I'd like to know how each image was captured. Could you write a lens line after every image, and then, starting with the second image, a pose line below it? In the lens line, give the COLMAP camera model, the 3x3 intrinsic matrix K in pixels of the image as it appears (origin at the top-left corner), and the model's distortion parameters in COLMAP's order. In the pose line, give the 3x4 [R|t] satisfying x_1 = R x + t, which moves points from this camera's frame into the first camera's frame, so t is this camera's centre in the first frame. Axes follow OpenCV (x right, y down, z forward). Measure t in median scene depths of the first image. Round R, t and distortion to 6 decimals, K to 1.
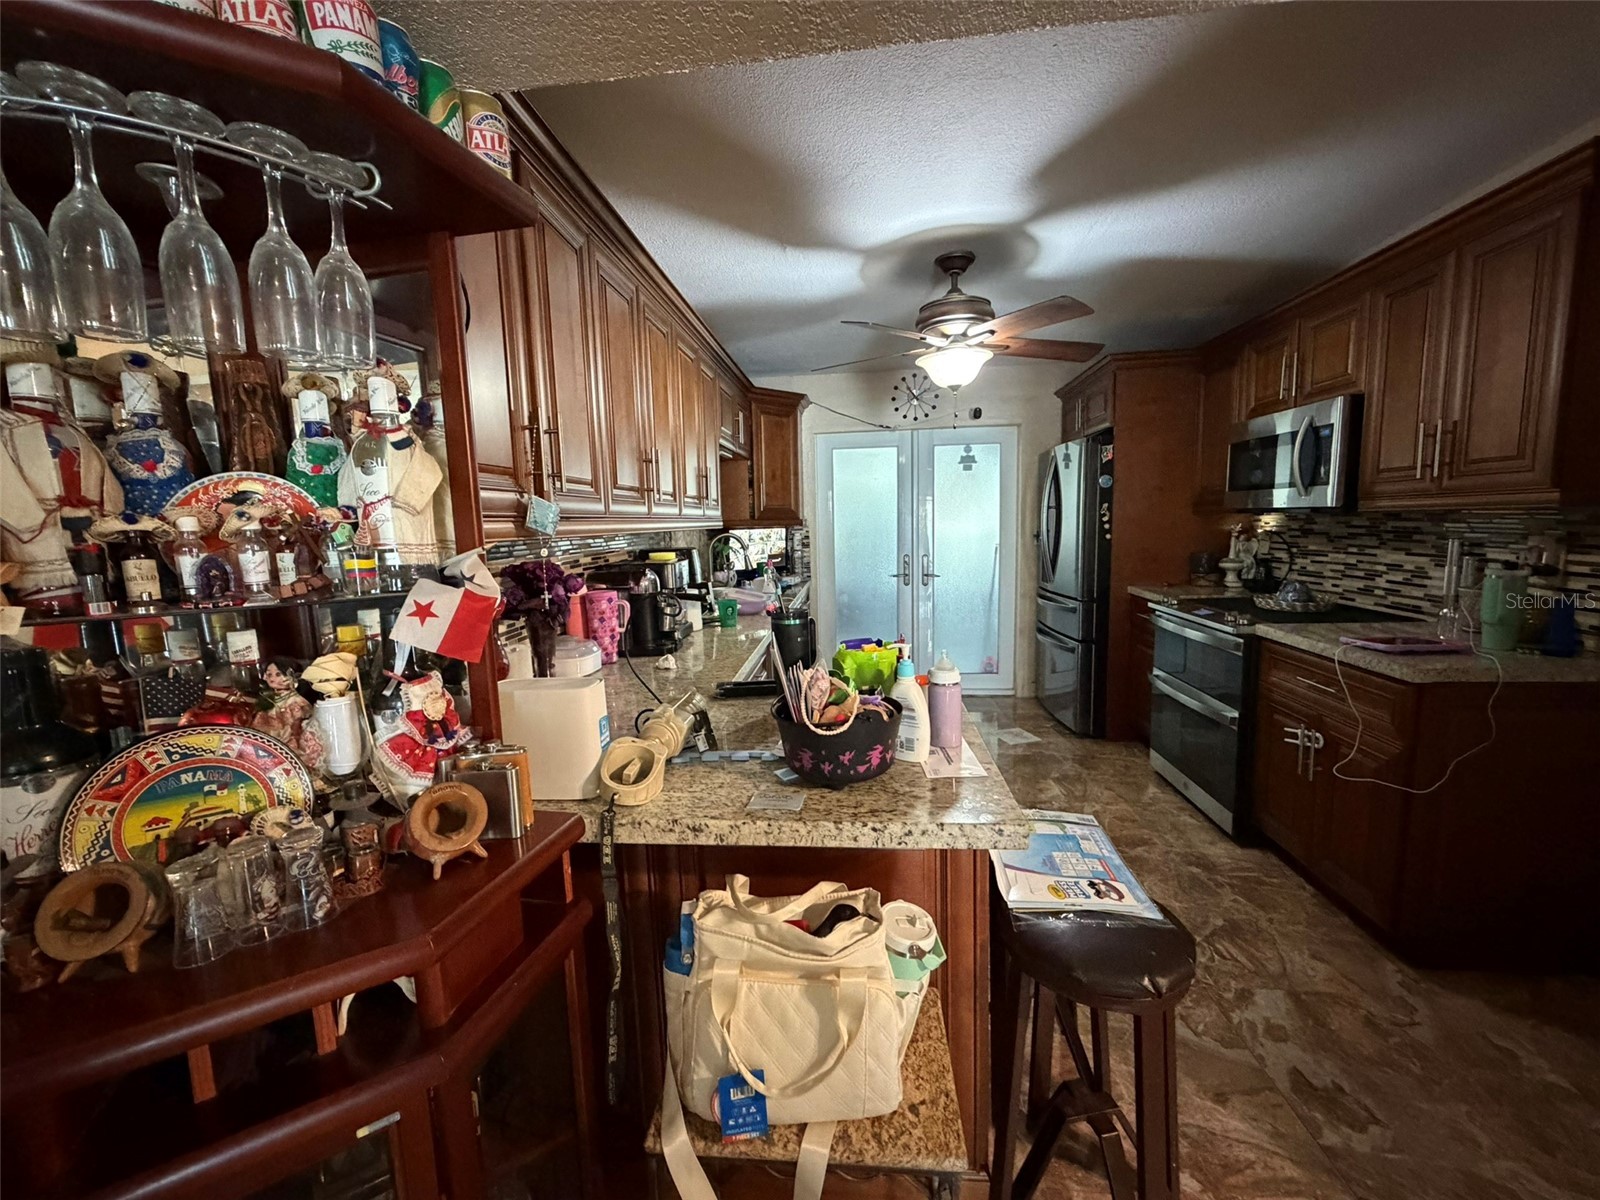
lens RADIAL K [[640.4, 0, 794.2], [0, 640.4, 597.7], [0, 0, 1]] dist [-0.000431, -0.000077]
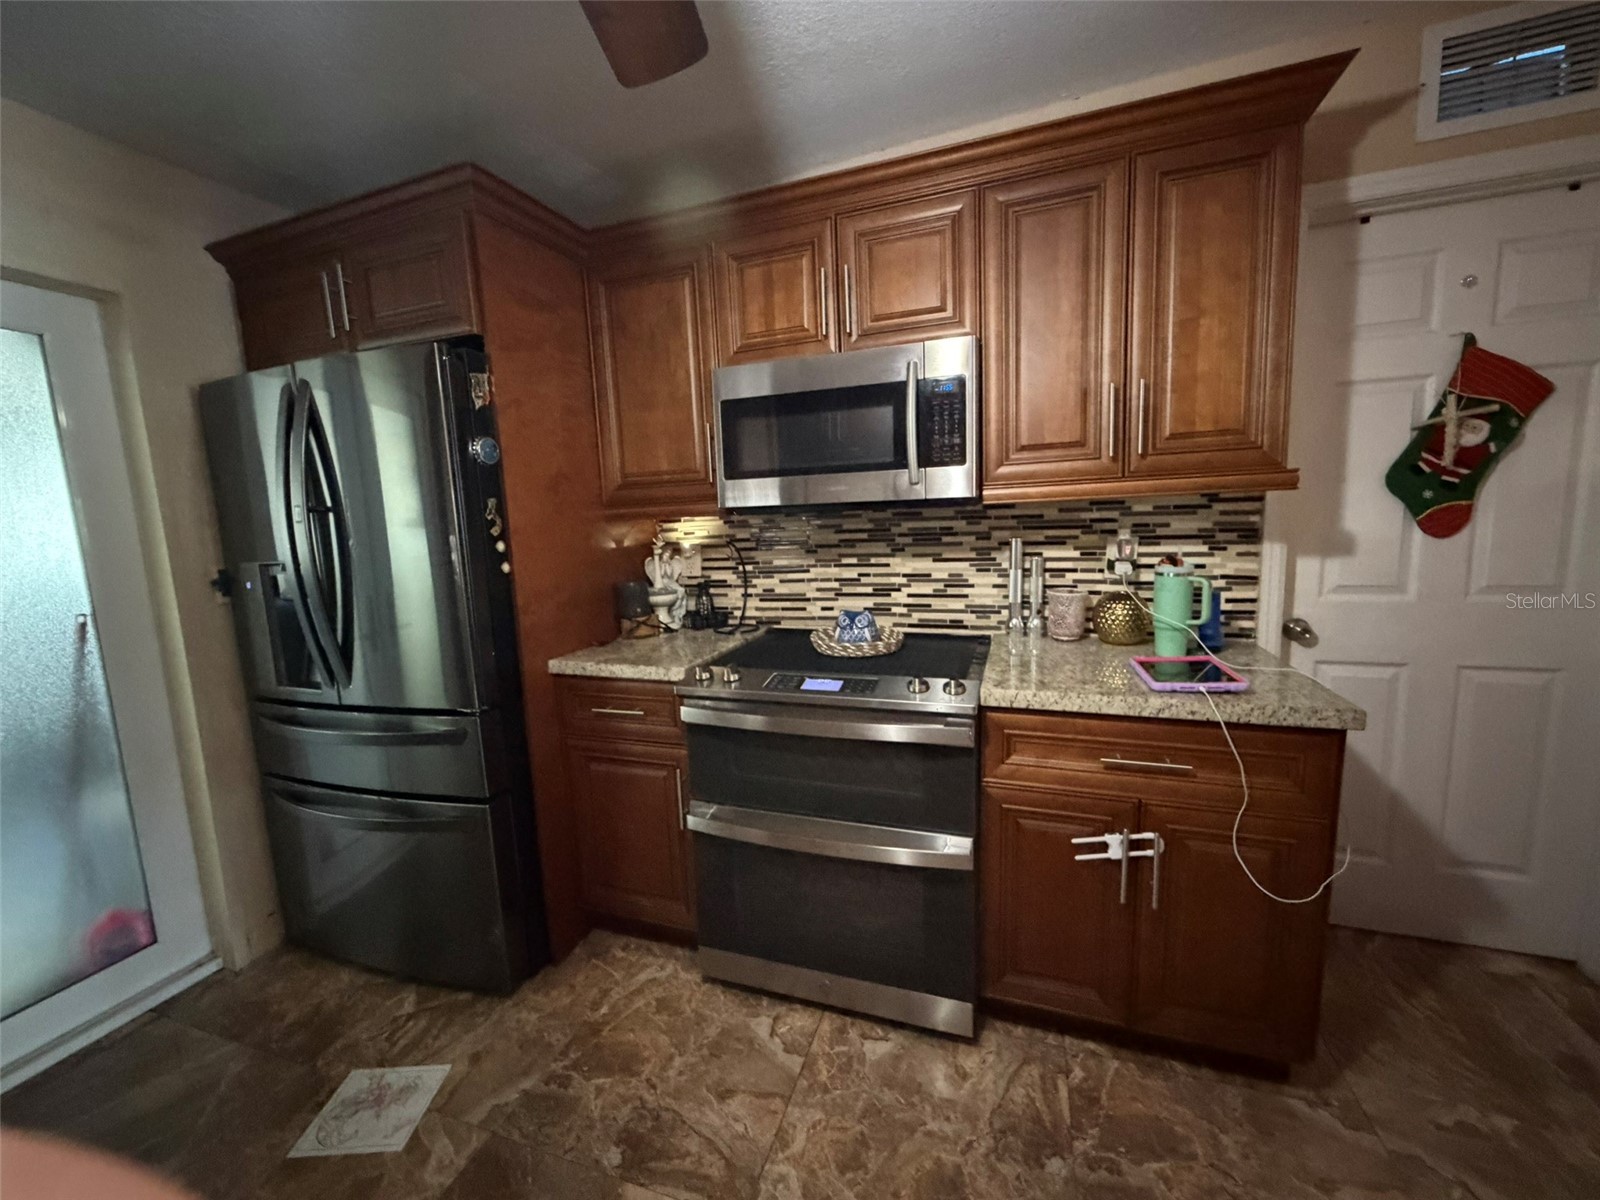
lens RADIAL K [[640.4, 0, 805.0], [0, 640.4, 599.0], [0, 0, 1]] dist [-0.000431, -0.000077]
pose [[0.231345, -0.109984, 0.966635, 0.102003], [0.152175, 0.985450, 0.075705, -0.099167], [-0.960897, 0.129583, 0.244716, 0.893221]]
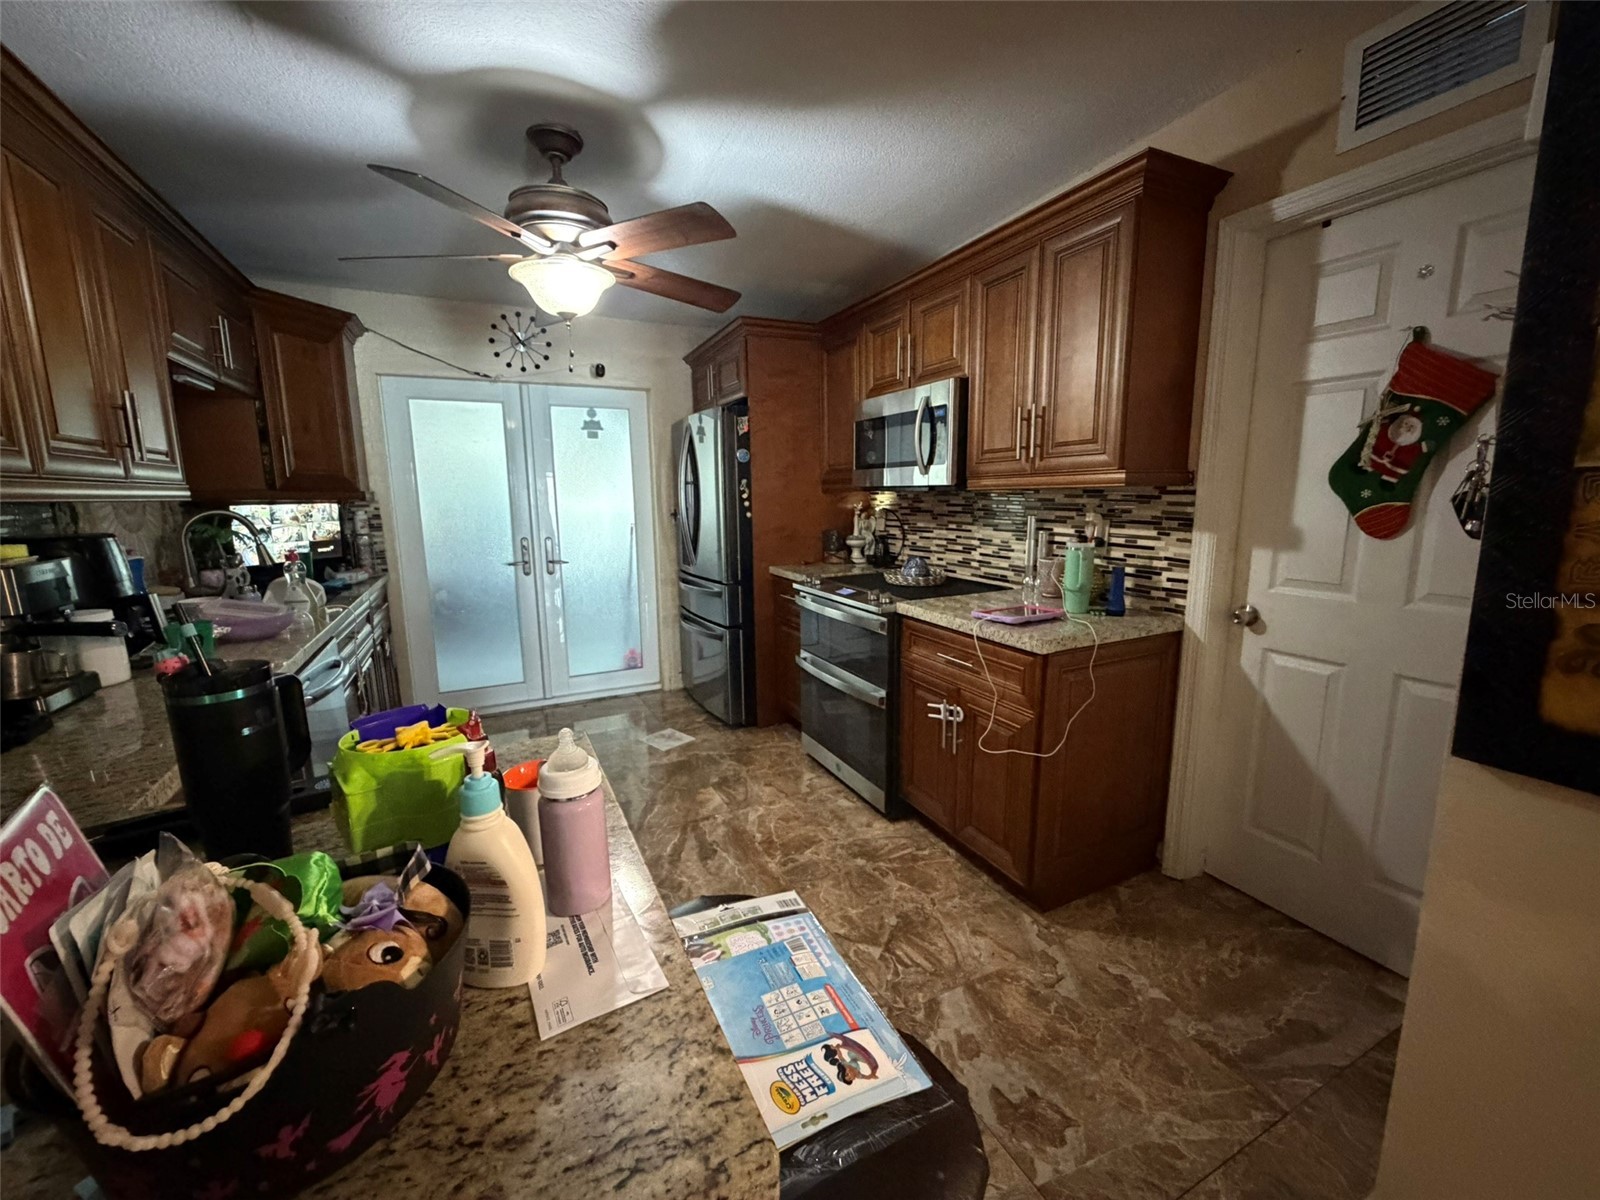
lens RADIAL K [[640.4, 0, 798.6], [0, 640.4, 598.9], [0, 0, 1]] dist [-0.000431, -0.000077]
pose [[0.845307, -0.070093, 0.529663, 0.058217], [0.052899, 0.997466, 0.047576, -0.016915], [-0.531655, -0.012198, 0.846873, 0.212712]]
